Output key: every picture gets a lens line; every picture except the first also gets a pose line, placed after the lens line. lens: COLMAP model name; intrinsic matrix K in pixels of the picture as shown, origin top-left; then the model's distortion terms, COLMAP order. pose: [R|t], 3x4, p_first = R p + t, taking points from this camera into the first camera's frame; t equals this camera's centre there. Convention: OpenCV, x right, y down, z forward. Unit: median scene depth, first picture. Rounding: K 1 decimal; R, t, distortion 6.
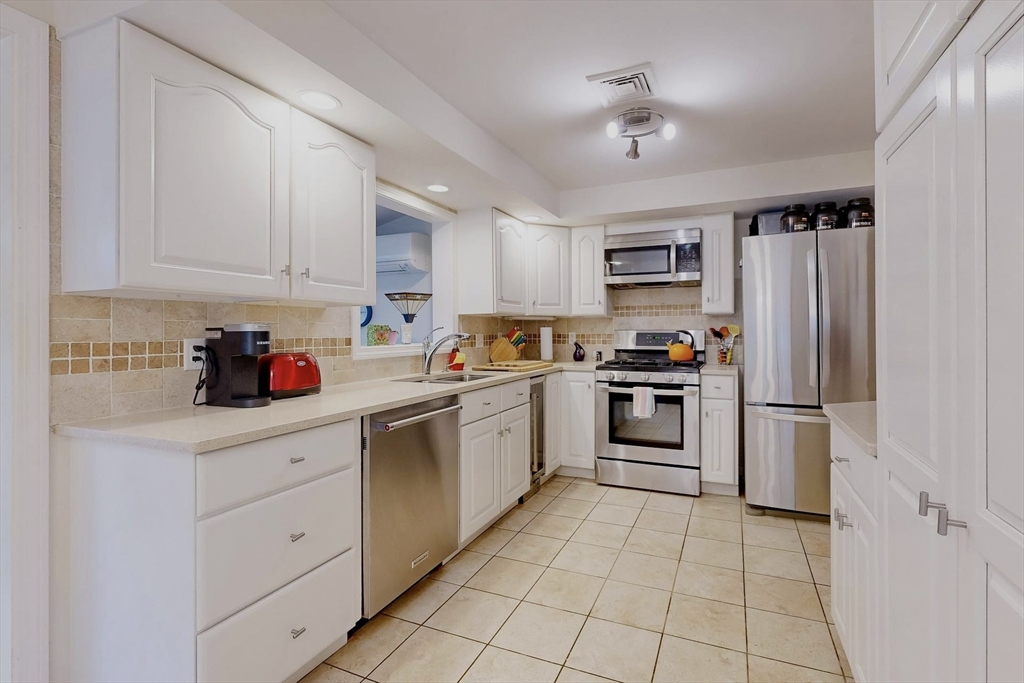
lens RADIAL K [[489.6, 0, 513.0], [0, 489.6, 331.6], [0, 0, 1]] dist [-0.020232, -0.000444]
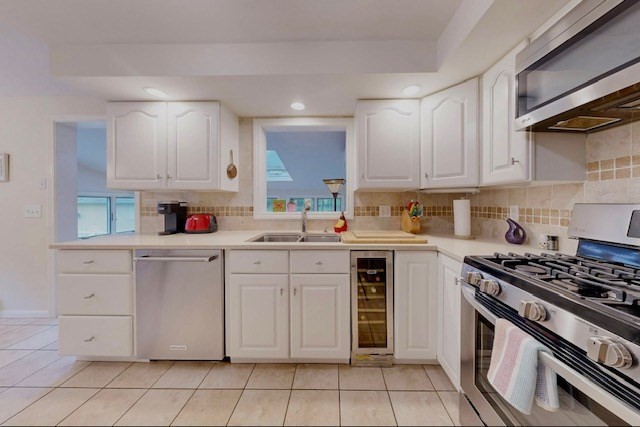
lens RADIAL K [[184.8, 0, 330.4], [0, 184.8, 205.1], [0, 0, 1]] dist [-0.004714, 0.000014]
pose [[0.399649, 0.013430, -0.916570, 0.305568], [-0.001931, 0.999903, 0.013809, -0.003685], [0.916666, -0.003749, 0.399636, 0.672467]]
